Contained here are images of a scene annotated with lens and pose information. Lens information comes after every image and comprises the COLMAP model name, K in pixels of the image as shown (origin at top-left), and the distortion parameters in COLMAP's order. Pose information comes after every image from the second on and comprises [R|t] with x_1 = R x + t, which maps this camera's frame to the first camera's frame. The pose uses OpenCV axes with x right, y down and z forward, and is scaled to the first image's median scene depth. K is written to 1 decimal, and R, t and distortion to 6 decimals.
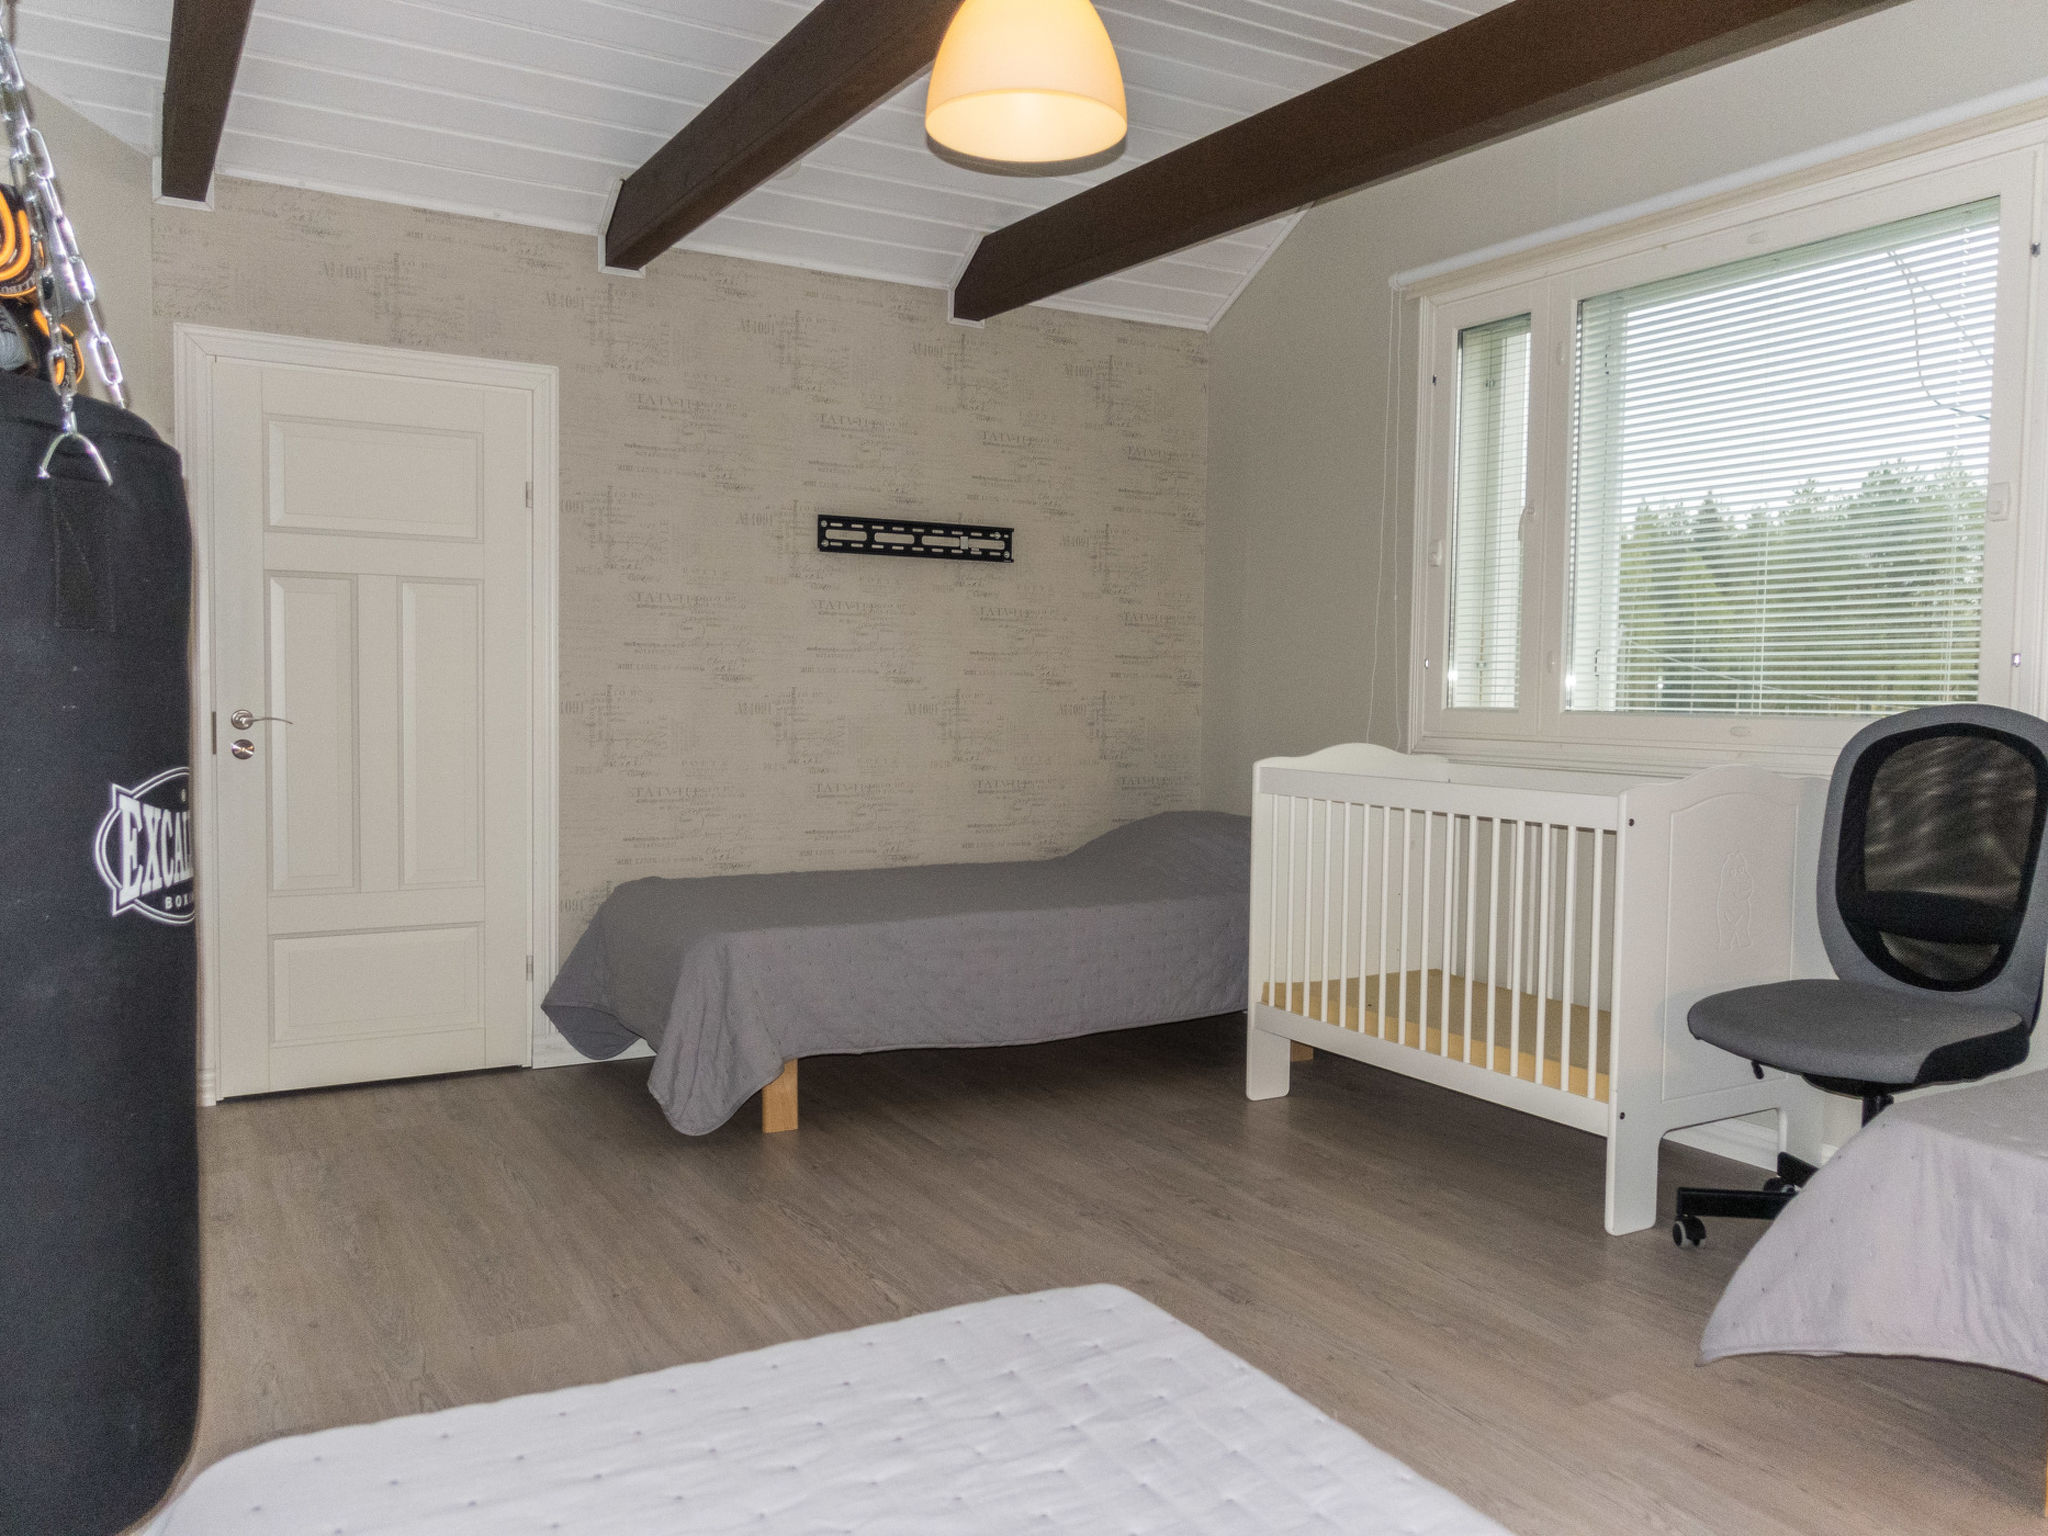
lens RADIAL K [[1605.3, 0, 1027.3], [0, 1605.3, 770.6], [0, 0, 1]] dist [0.013987, -0.005729]
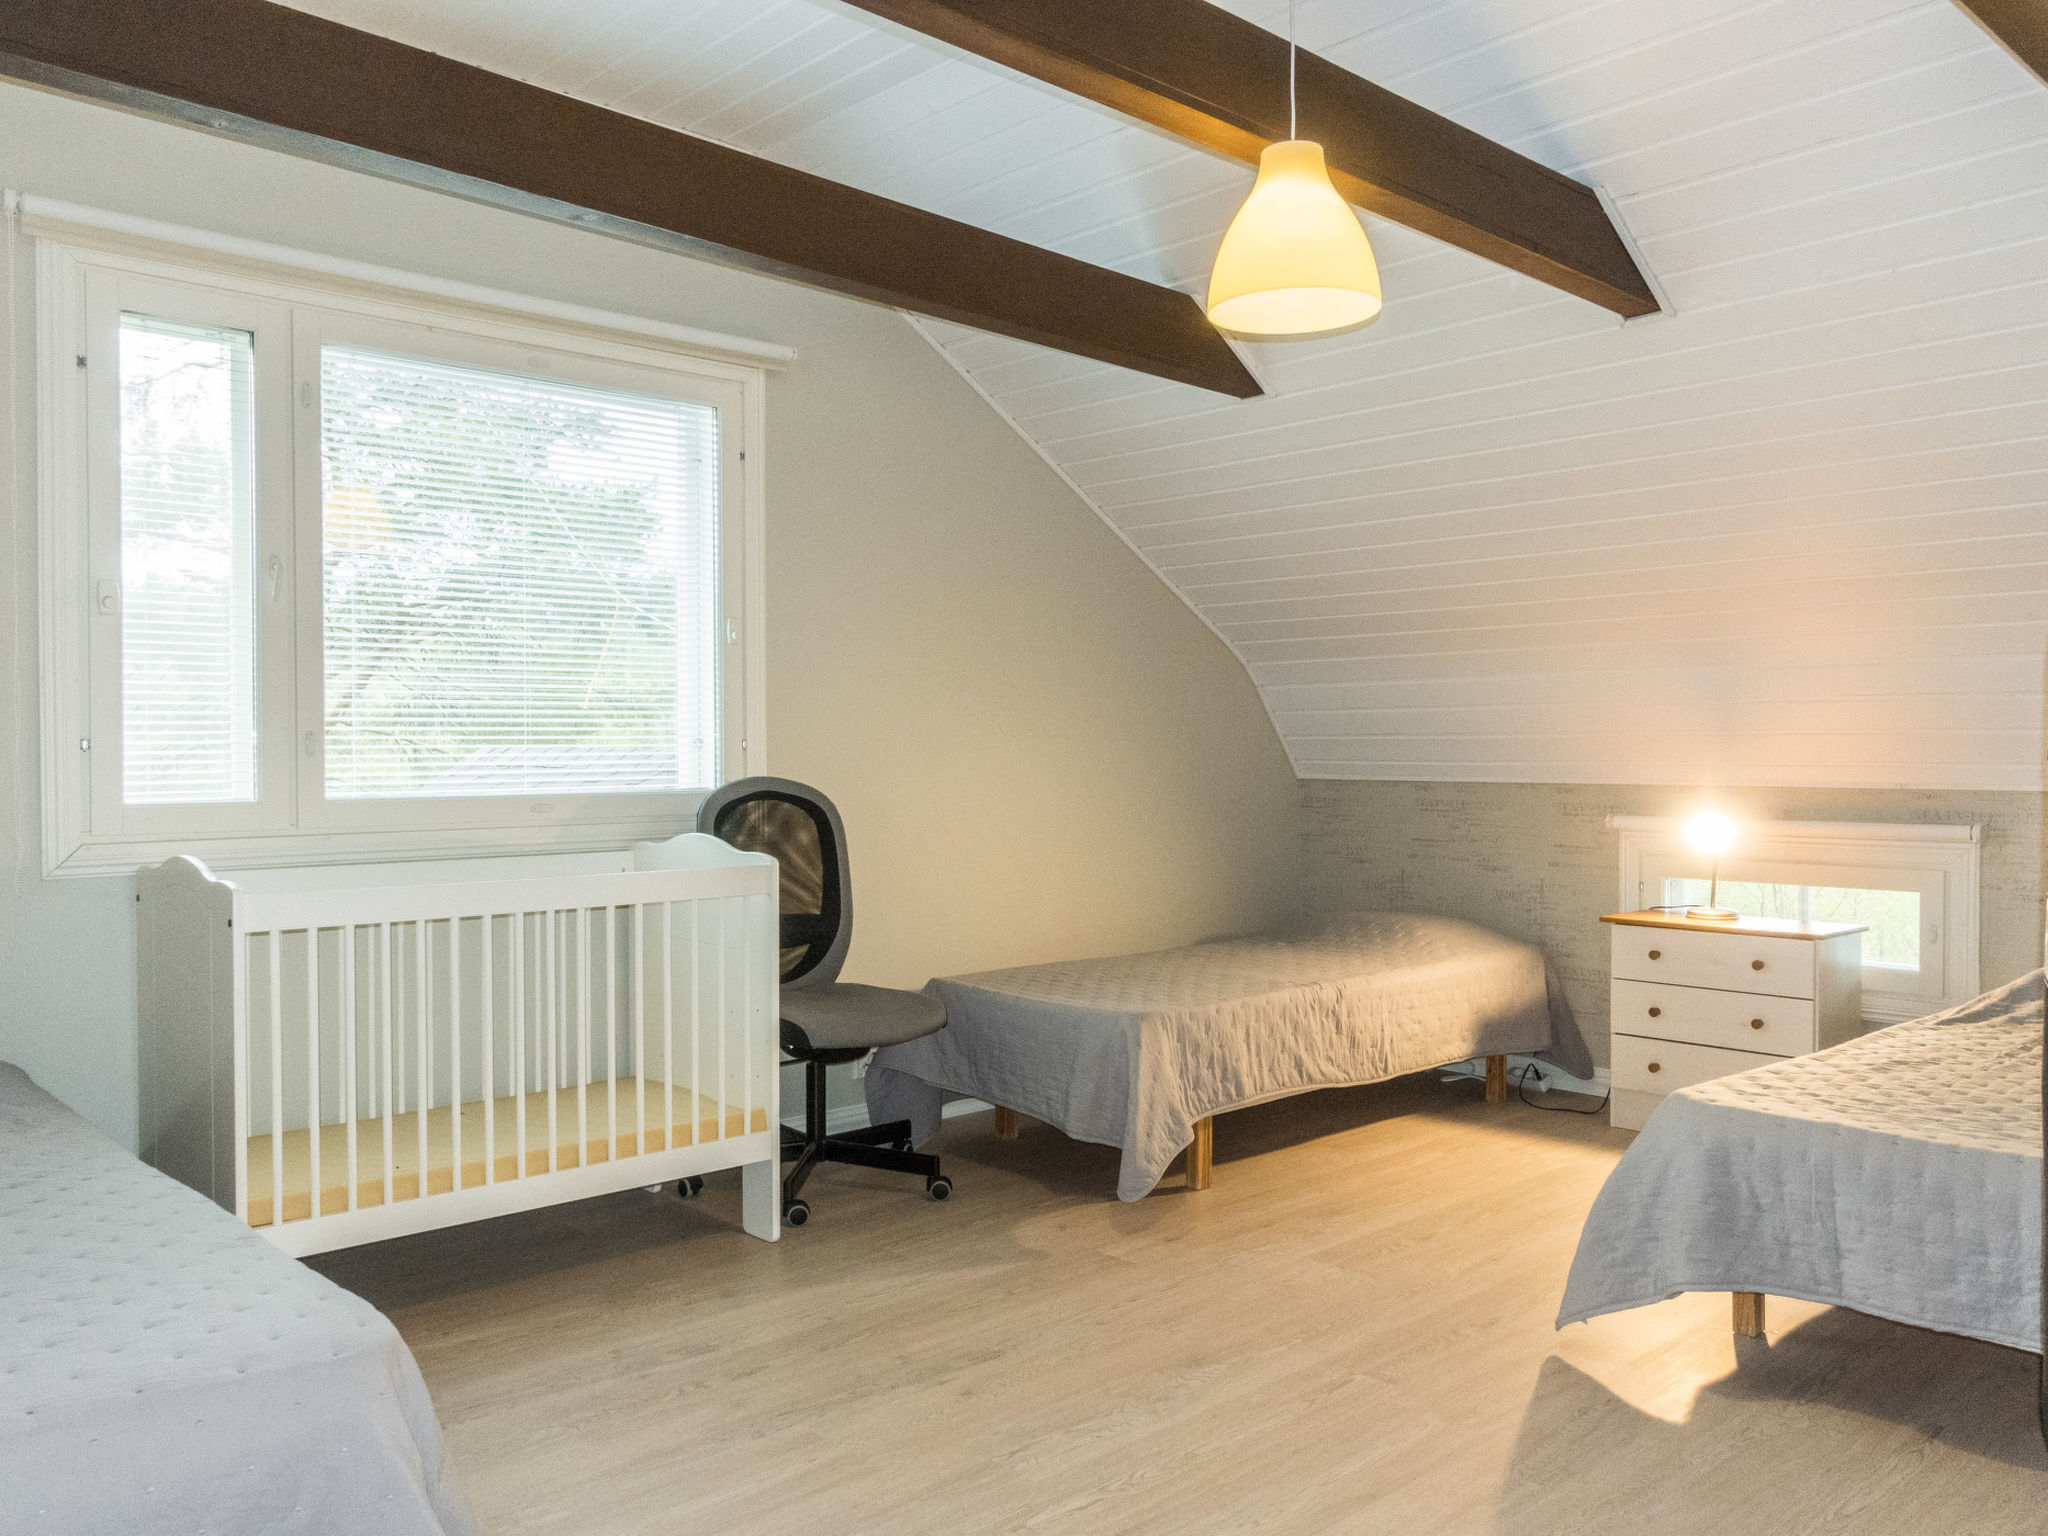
lens RADIAL K [[1605.3, 0, 1036.6], [0, 1605.3, 765.3], [0, 0, 1]] dist [0.013987, -0.005729]
pose [[-0.220609, -0.026583, 0.975000, -0.873852], [0.048965, 0.998066, 0.038291, -0.098825], [-0.974133, 0.056188, -0.218881, 1.139463]]
